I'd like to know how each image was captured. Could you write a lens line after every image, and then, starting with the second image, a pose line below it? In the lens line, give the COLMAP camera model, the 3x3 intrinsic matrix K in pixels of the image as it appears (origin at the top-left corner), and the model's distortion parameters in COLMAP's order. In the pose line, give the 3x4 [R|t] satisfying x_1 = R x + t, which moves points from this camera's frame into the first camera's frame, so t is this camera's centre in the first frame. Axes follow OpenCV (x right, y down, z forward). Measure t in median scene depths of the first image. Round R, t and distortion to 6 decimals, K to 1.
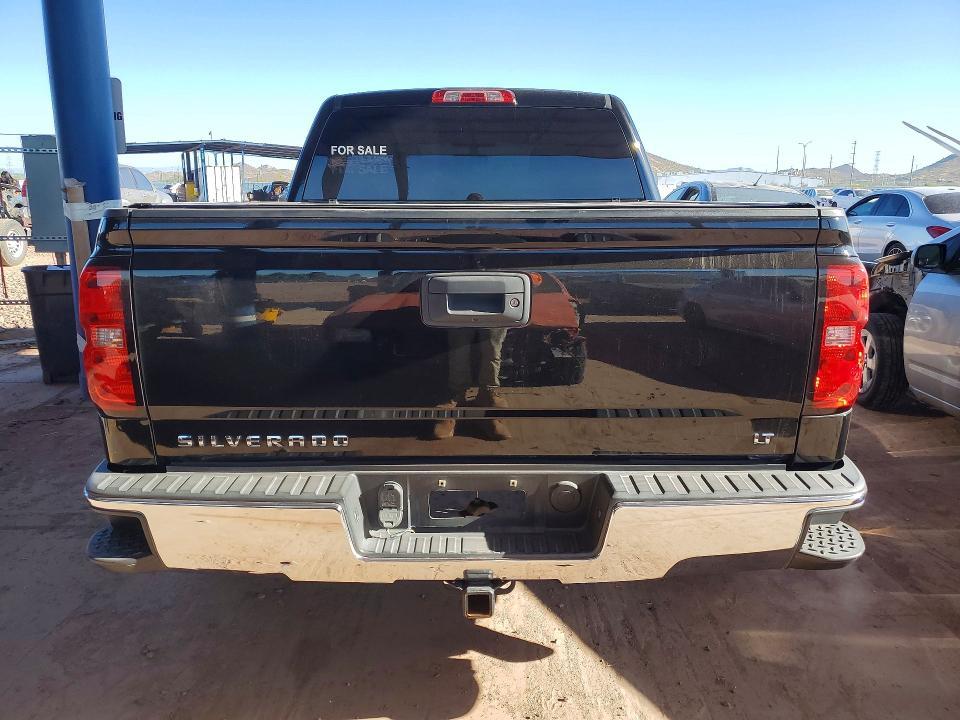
lens RADIAL K [[723.9, 0, 480.0], [0, 723.9, 360.0], [0, 0, 1]] dist [0.000403, -0.002421]
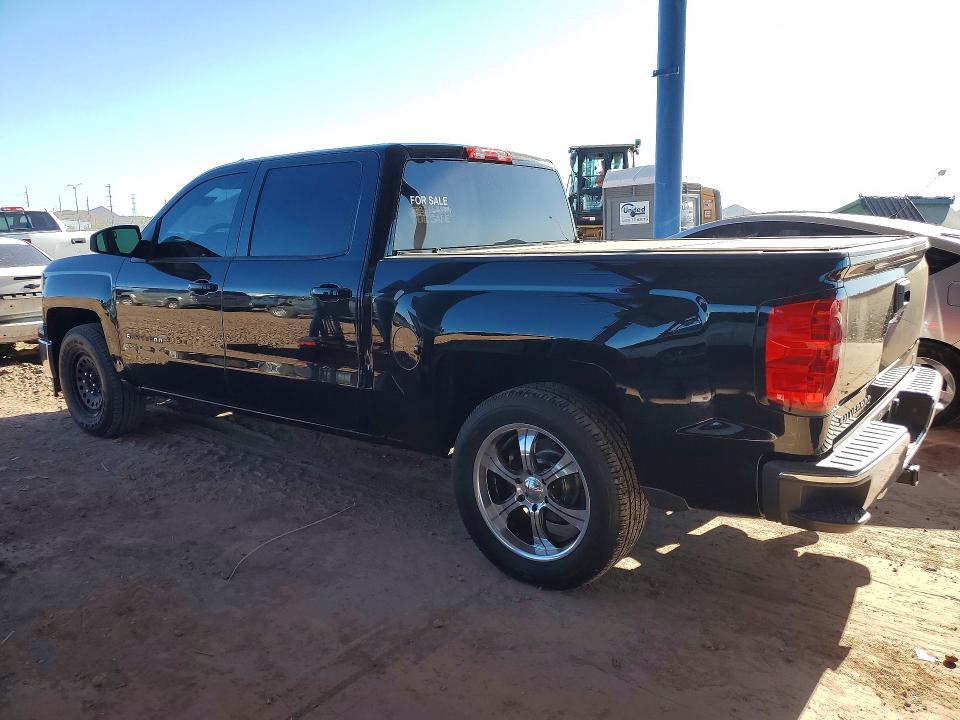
lens RADIAL K [[723.9, 0, 480.0], [0, 723.9, 360.0], [0, 0, 1]] dist [0.000403, -0.002421]
pose [[0.648739, -0.154516, 0.745159, -0.940878], [0.202783, 0.978867, 0.026434, -0.083568], [-0.733496, 0.133957, 0.666362, 0.303417]]
